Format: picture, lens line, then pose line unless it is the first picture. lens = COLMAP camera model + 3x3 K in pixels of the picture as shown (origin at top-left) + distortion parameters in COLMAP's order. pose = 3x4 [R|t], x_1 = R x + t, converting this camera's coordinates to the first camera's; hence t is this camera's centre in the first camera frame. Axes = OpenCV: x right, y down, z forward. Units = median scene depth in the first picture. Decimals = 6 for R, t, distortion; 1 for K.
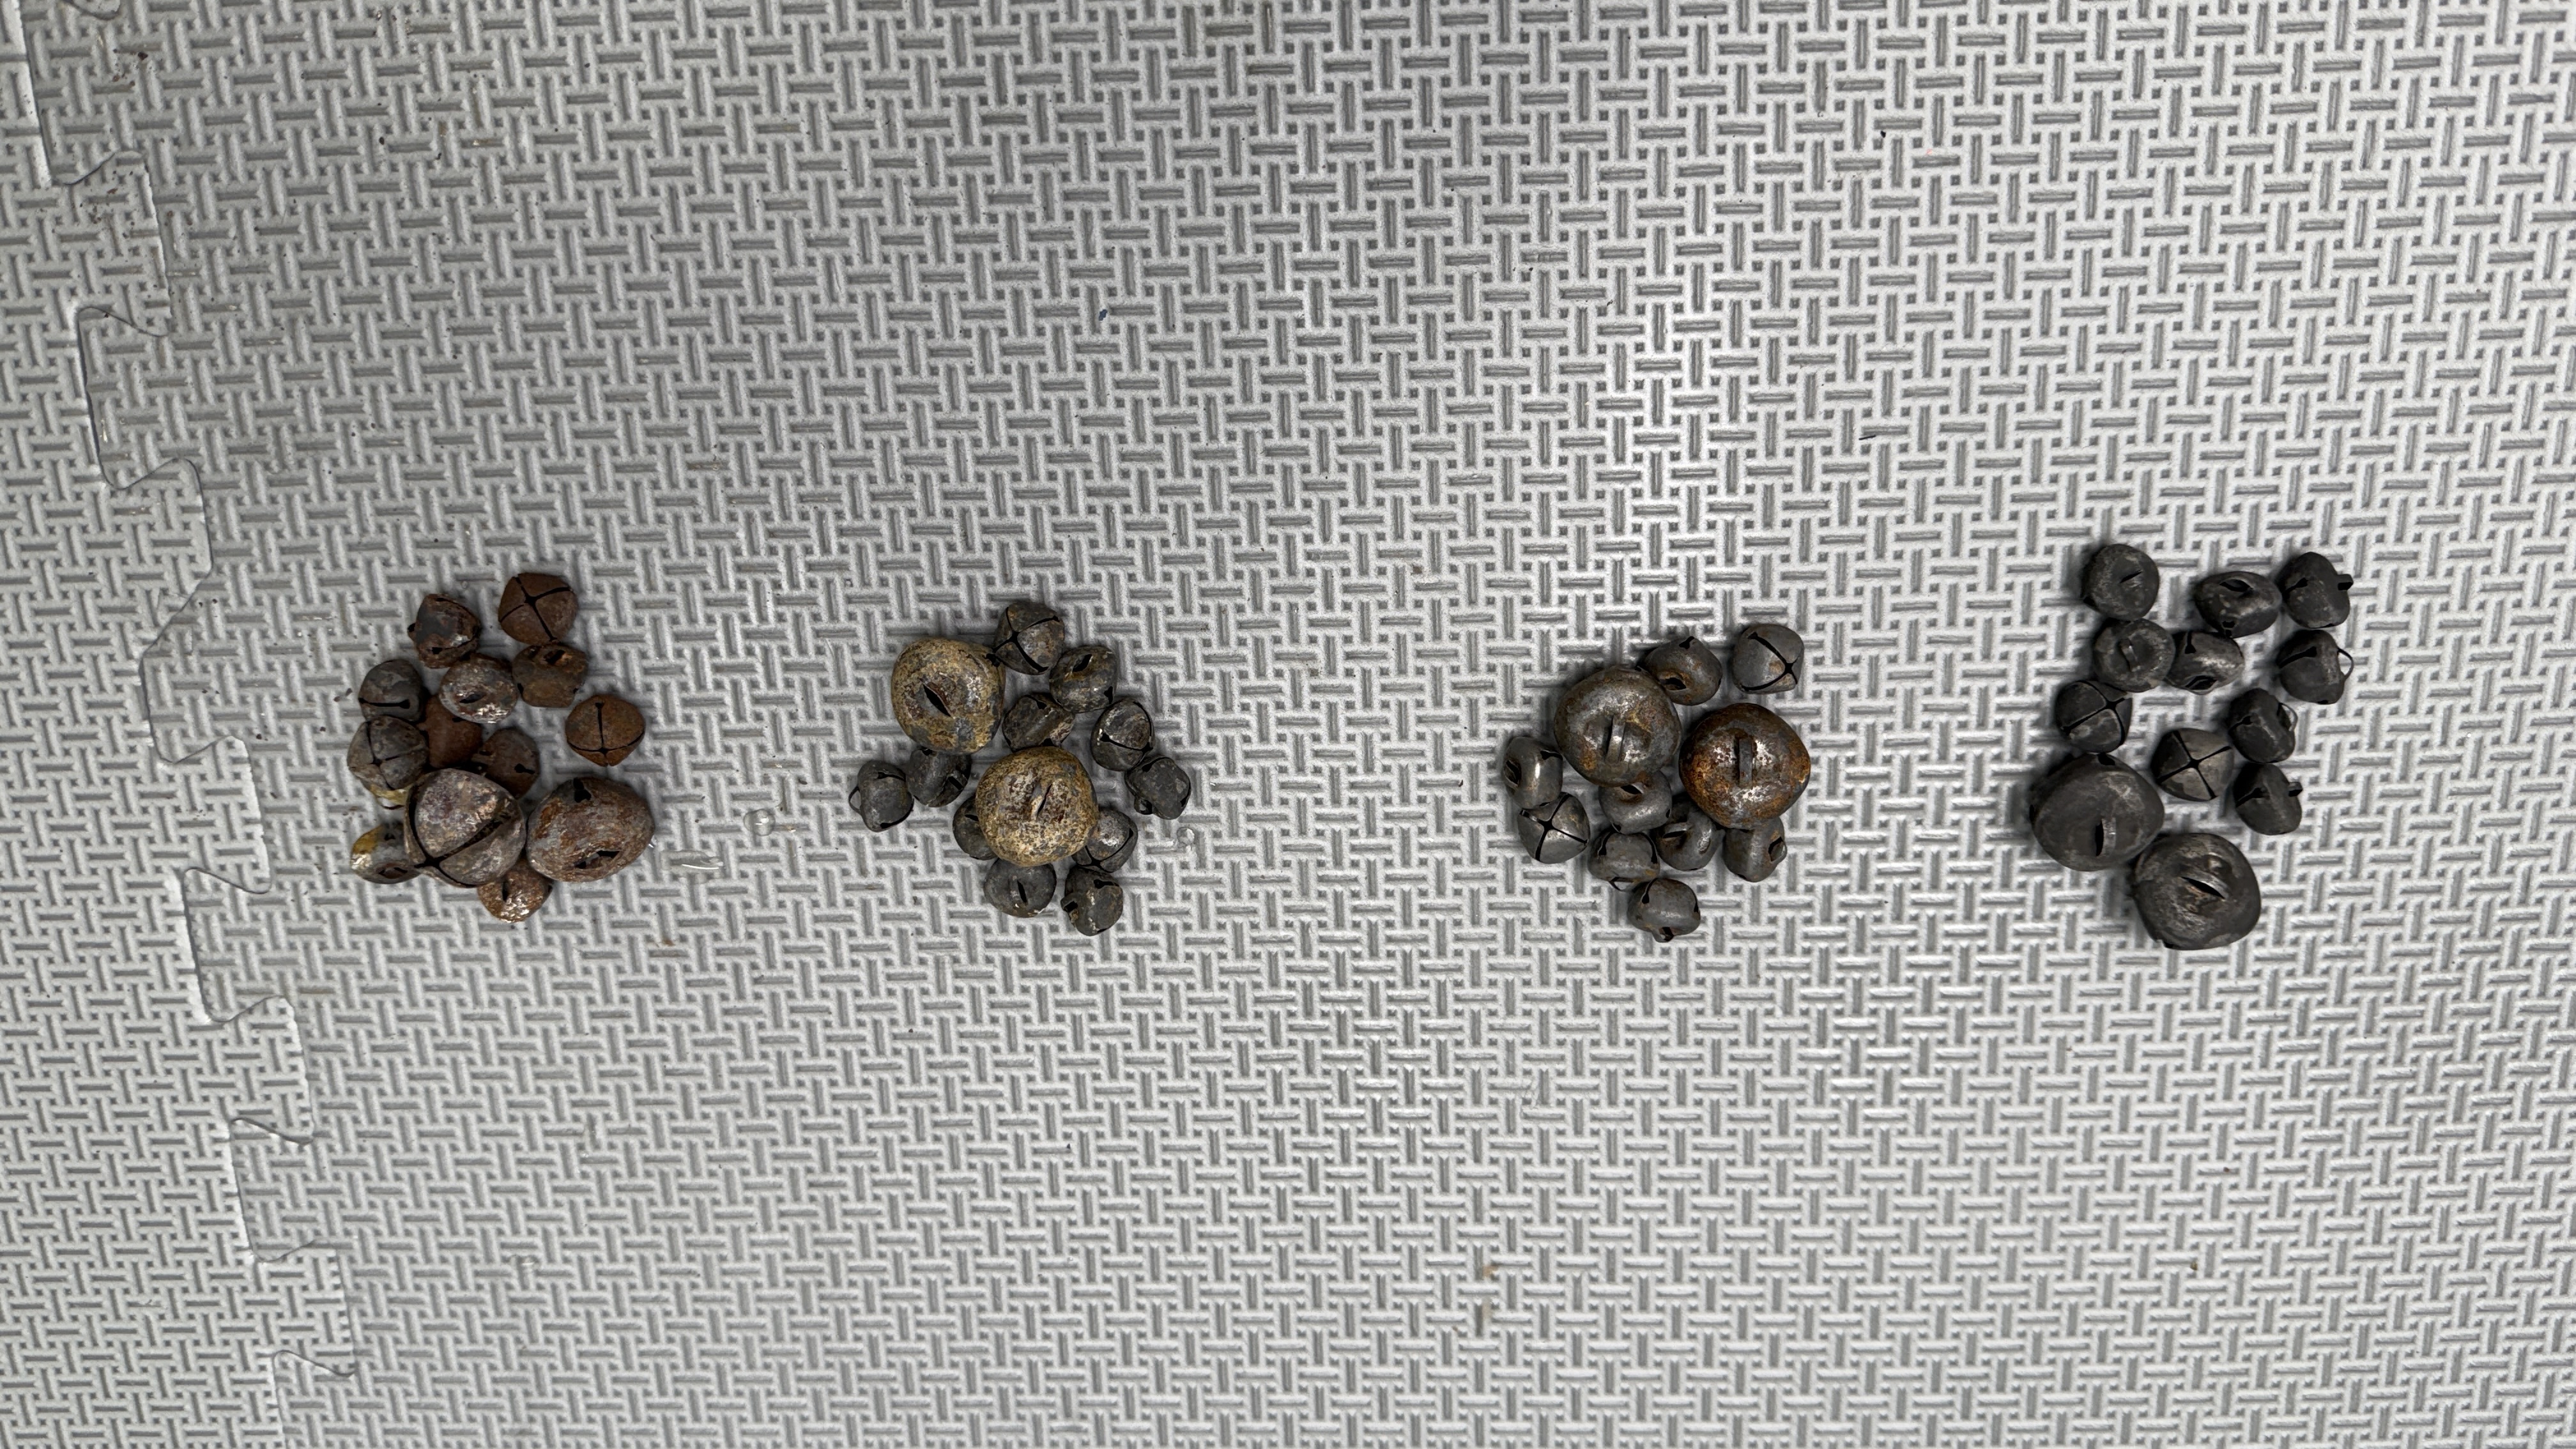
lens RADIAL K [[1853.3, 0, 1277.3], [0, 1853.3, 724.9], [0, 0, 1]] dist [0.171548, -0.397293]
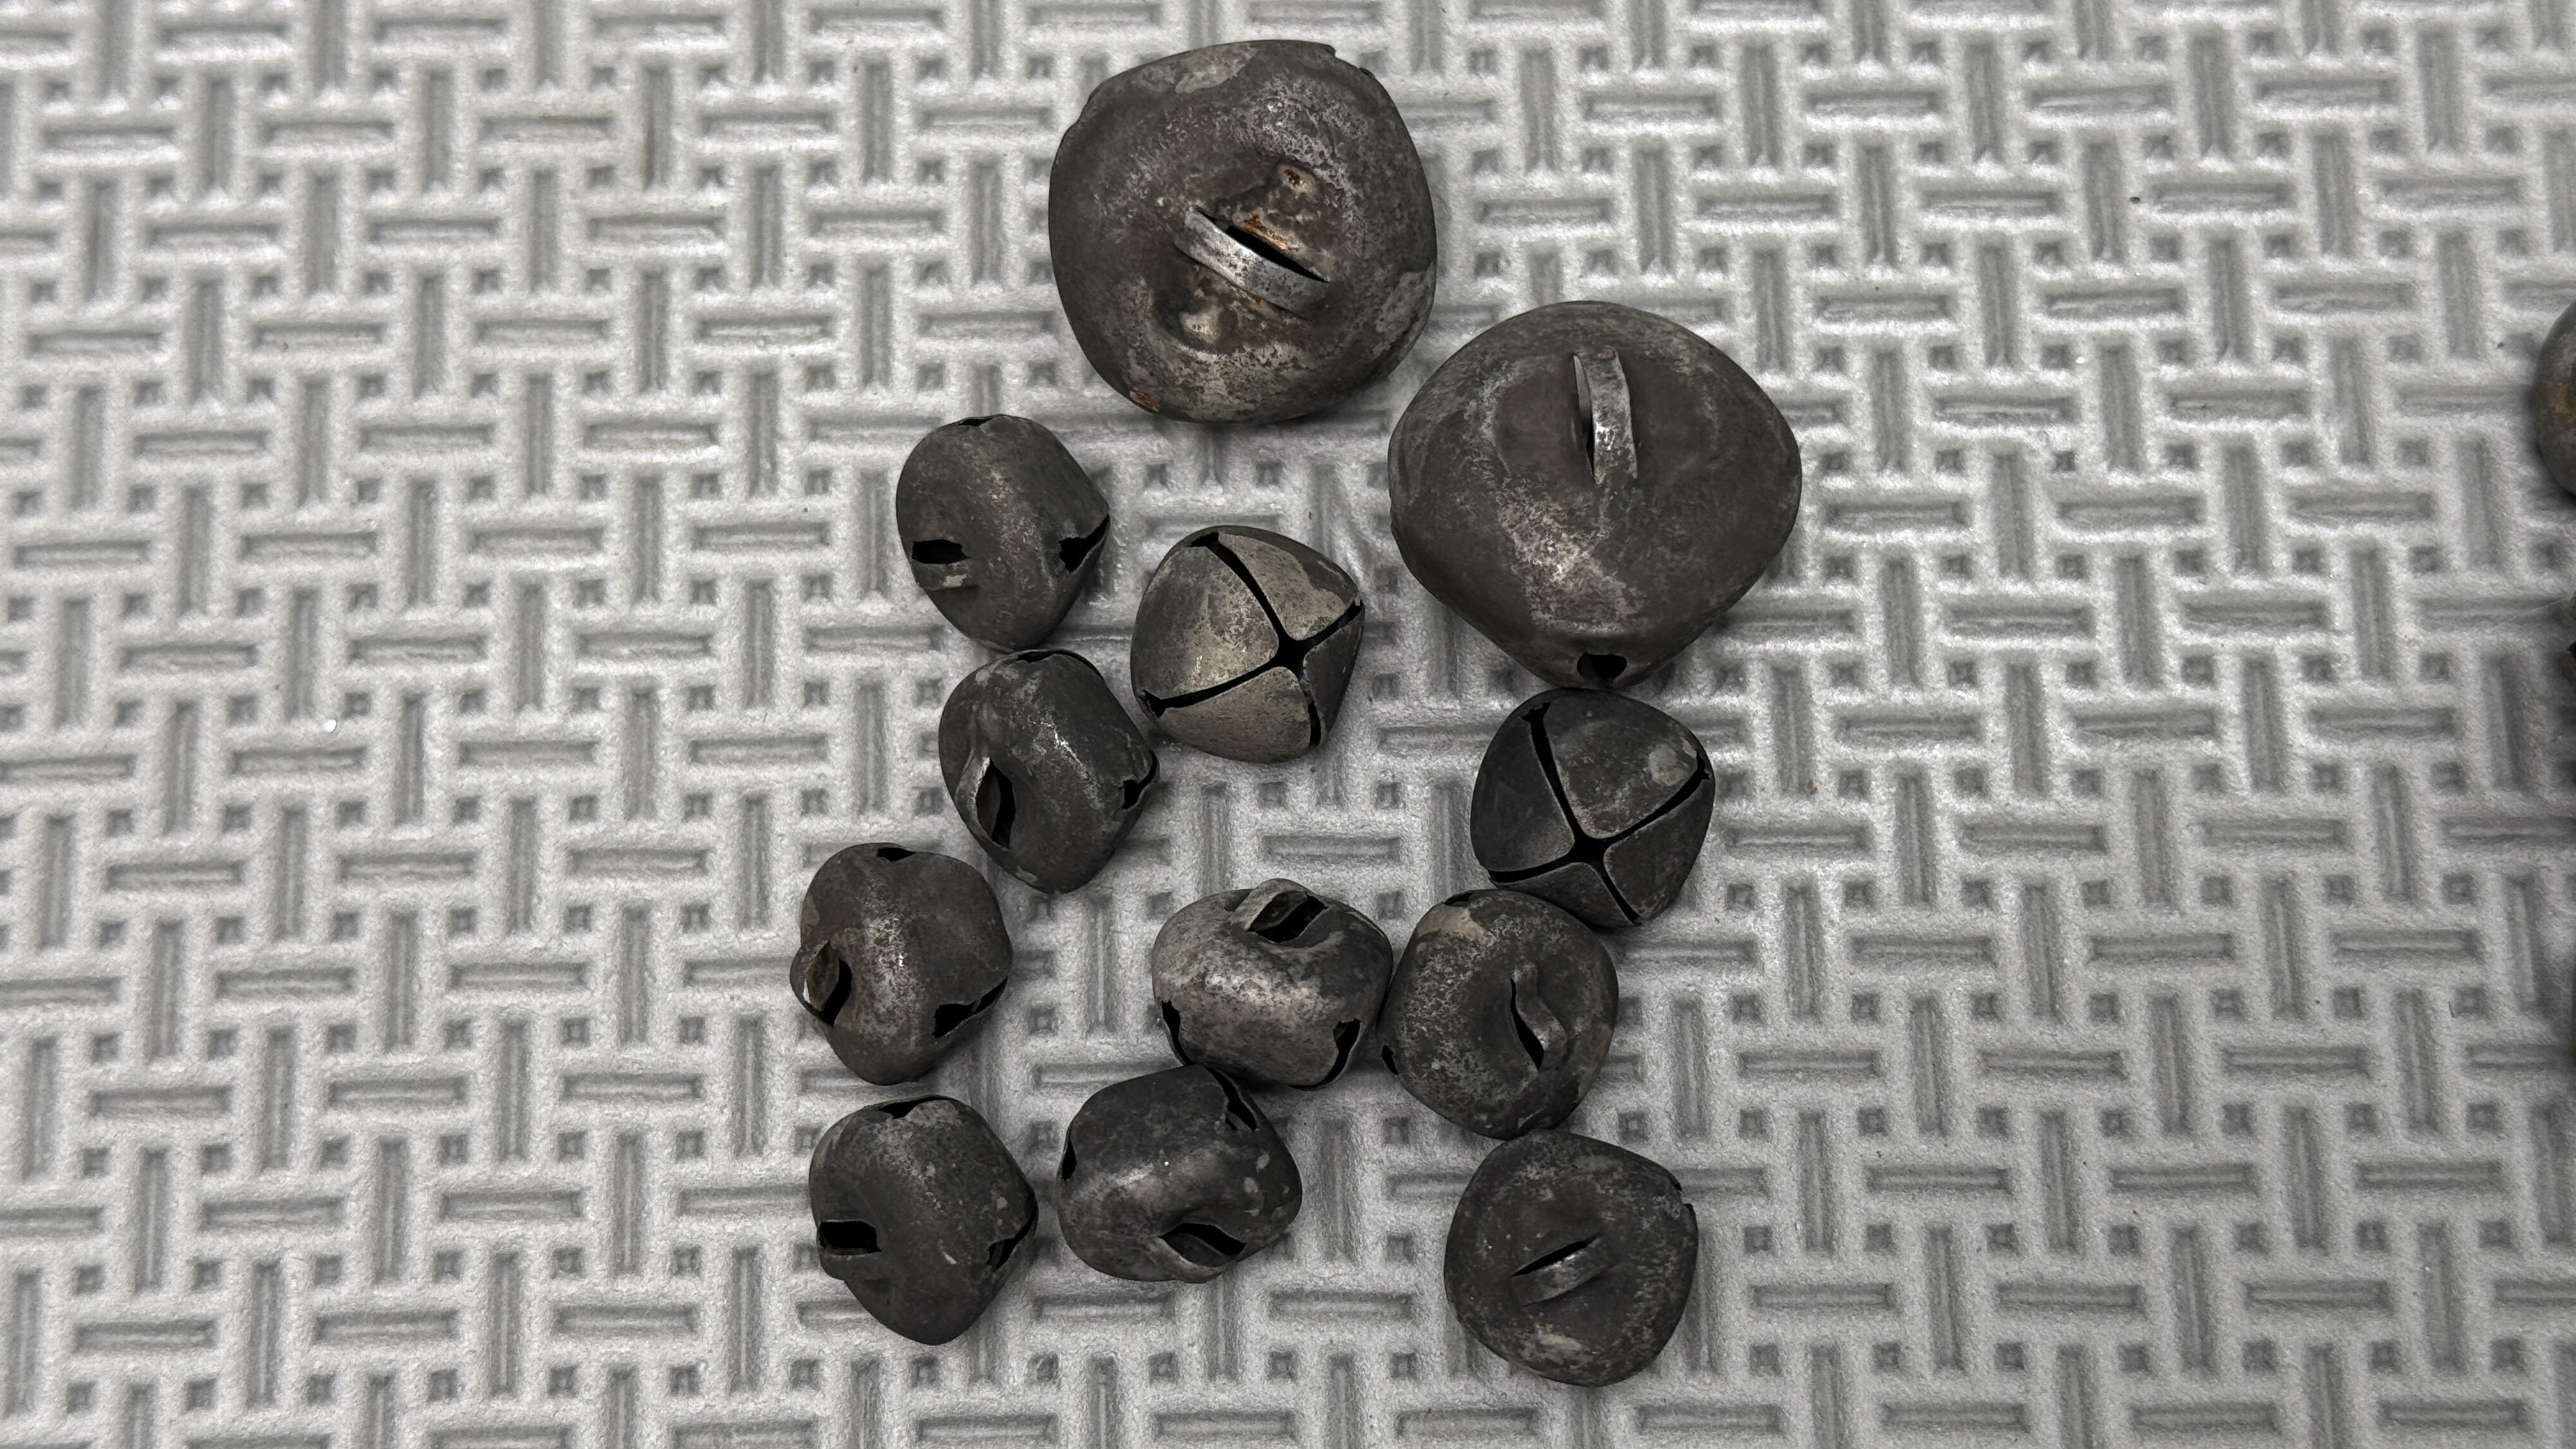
lens RADIAL K [[3661.9, 0, 1288.0], [0, 3661.9, 724.5], [0, 0, 1]] dist [0.150579, -0.238215]
pose [[-0.998490, -0.010640, 0.053893, 0.440792], [0.007783, -0.998567, -0.052941, 0.040462], [0.054379, -0.052441, 0.997142, 0.391786]]
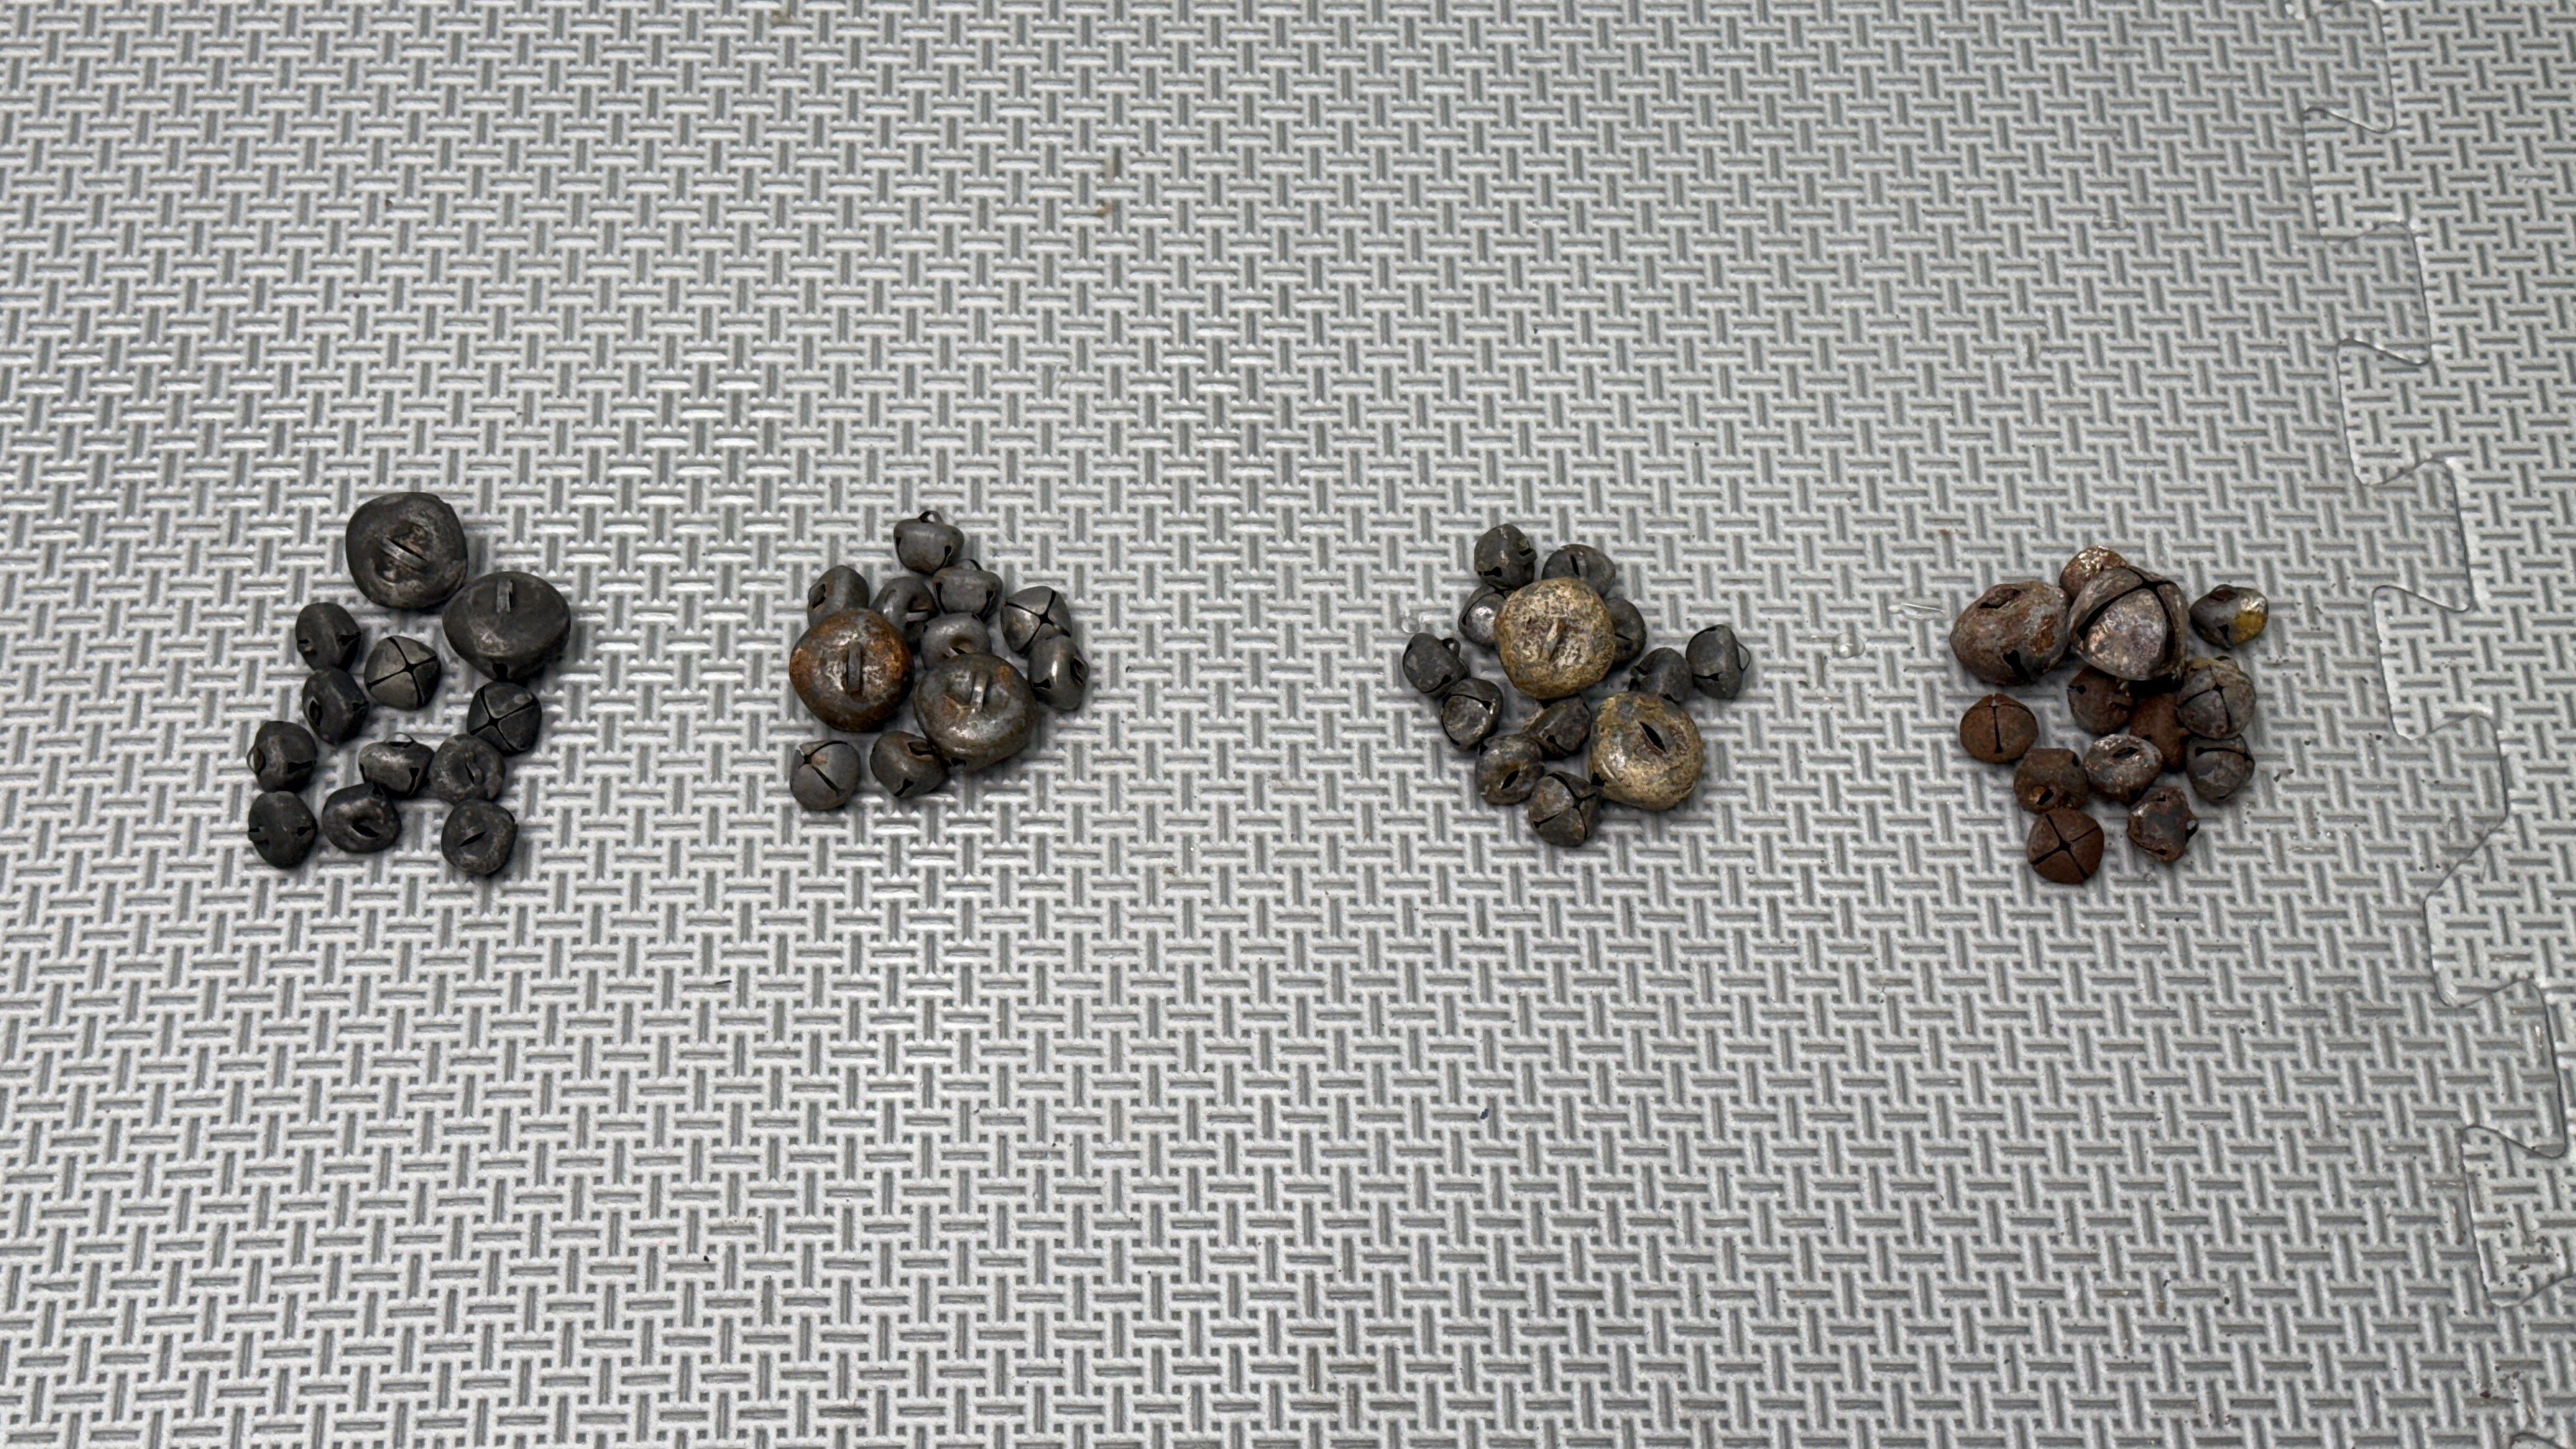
lens RADIAL K [[3718.8, 0, 1271.3], [0, 3718.8, 718.9], [0, 0, 1]] dist [0.151137, -0.219301]
pose [[-0.999655, -0.008942, 0.024712, -0.025922], [0.013698, -0.979781, 0.199602, -0.389380], [0.022427, 0.199871, 0.979565, -0.928629]]
